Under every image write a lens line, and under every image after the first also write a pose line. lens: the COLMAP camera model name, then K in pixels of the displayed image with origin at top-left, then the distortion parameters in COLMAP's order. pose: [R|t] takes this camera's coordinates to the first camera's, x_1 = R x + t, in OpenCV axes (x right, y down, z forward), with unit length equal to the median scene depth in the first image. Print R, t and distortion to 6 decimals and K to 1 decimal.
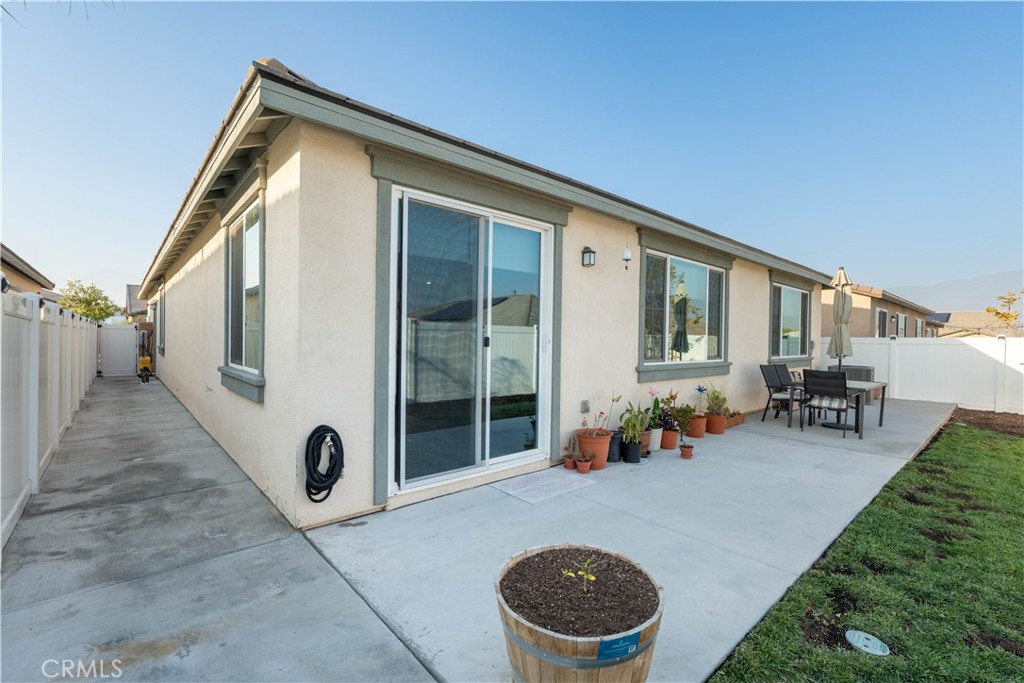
lens RADIAL K [[448.8, 0, 513.2], [0, 448.8, 340.3], [0, 0, 1]] dist [-0.007230, 0.000446]
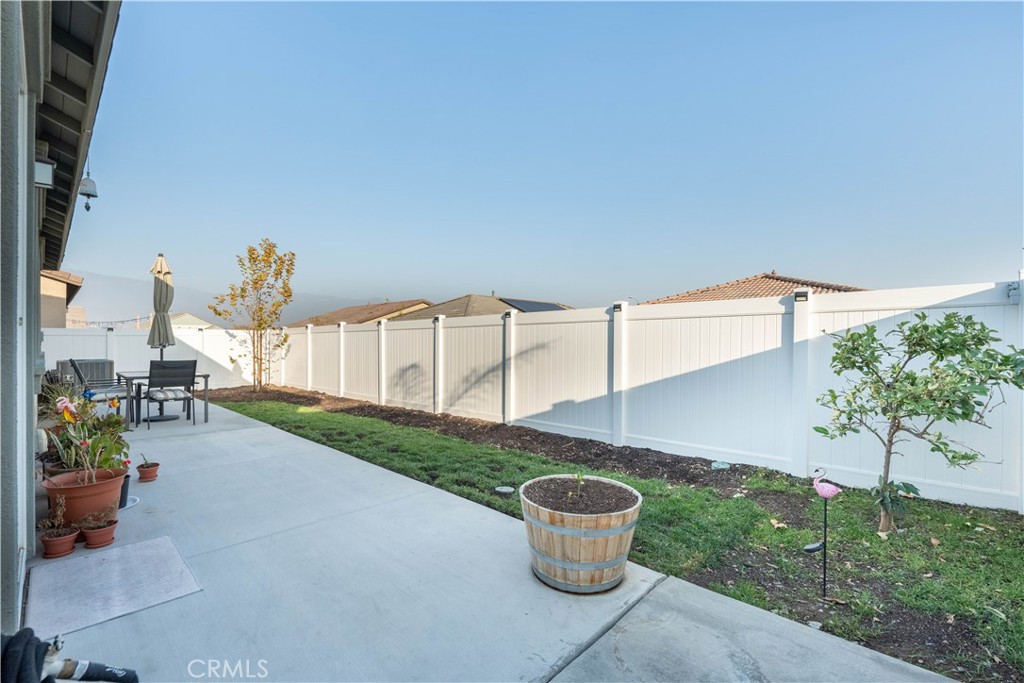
lens RADIAL K [[448.8, 0, 510.9], [0, 448.8, 343.4], [0, 0, 1]] dist [-0.007230, 0.000446]
pose [[-0.091251, -0.017408, 0.995676, -0.427031], [-0.000238, 0.999848, 0.017459, 0.017943], [-0.995828, 0.001357, -0.091241, 0.468128]]
